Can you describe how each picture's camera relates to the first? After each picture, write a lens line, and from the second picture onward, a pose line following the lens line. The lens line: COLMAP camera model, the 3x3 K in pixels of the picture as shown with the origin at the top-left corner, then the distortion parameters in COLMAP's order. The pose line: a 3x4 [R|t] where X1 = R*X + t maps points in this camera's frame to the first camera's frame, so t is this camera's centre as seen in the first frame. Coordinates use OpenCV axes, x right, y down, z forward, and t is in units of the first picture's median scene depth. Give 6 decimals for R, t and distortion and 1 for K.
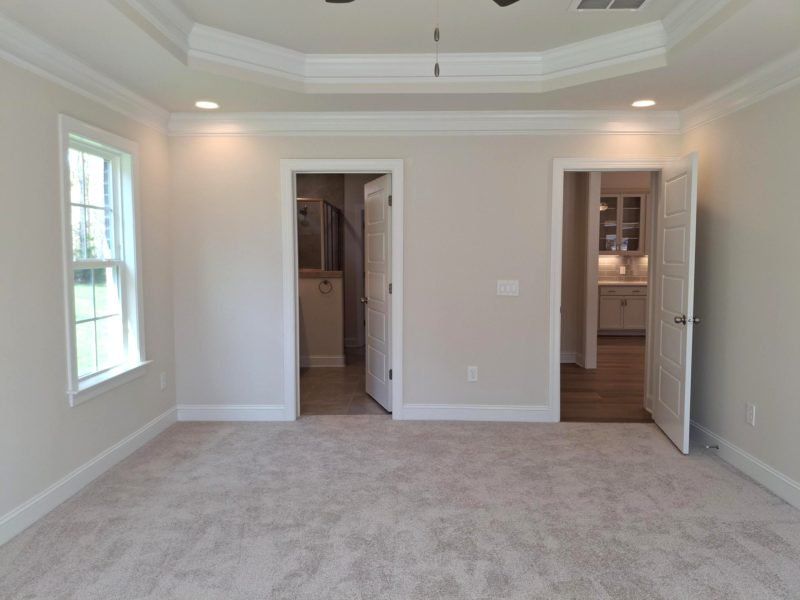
lens RADIAL K [[600.7, 0, 408.1], [0, 600.7, 296.9], [0, 0, 1]] dist [0.041751, -0.076649]
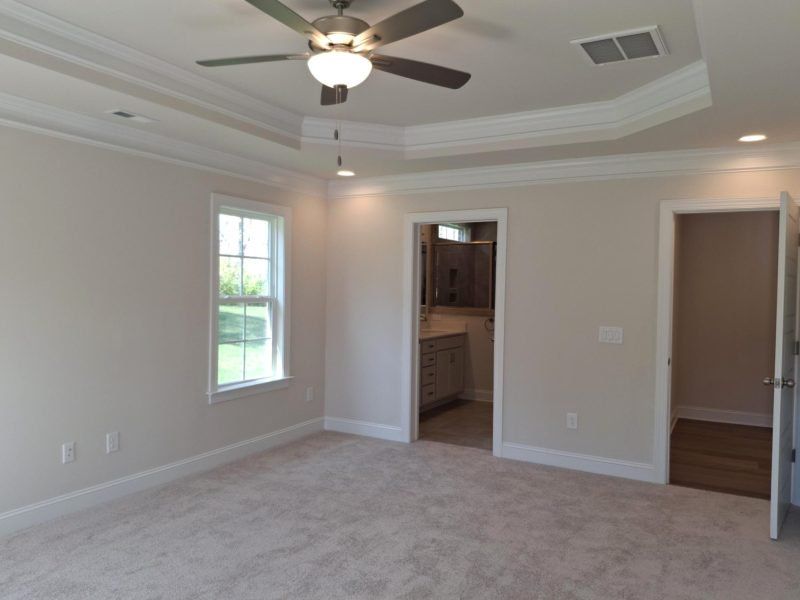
lens RADIAL K [[600.7, 0, 395.2], [0, 600.7, 297.0], [0, 0, 1]] dist [0.041751, -0.076649]
pose [[0.886543, 0.024468, -0.462000, 0.376414], [-0.052724, 0.997438, -0.048348, -0.013211], [0.459633, 0.067221, 0.885561, -0.029545]]
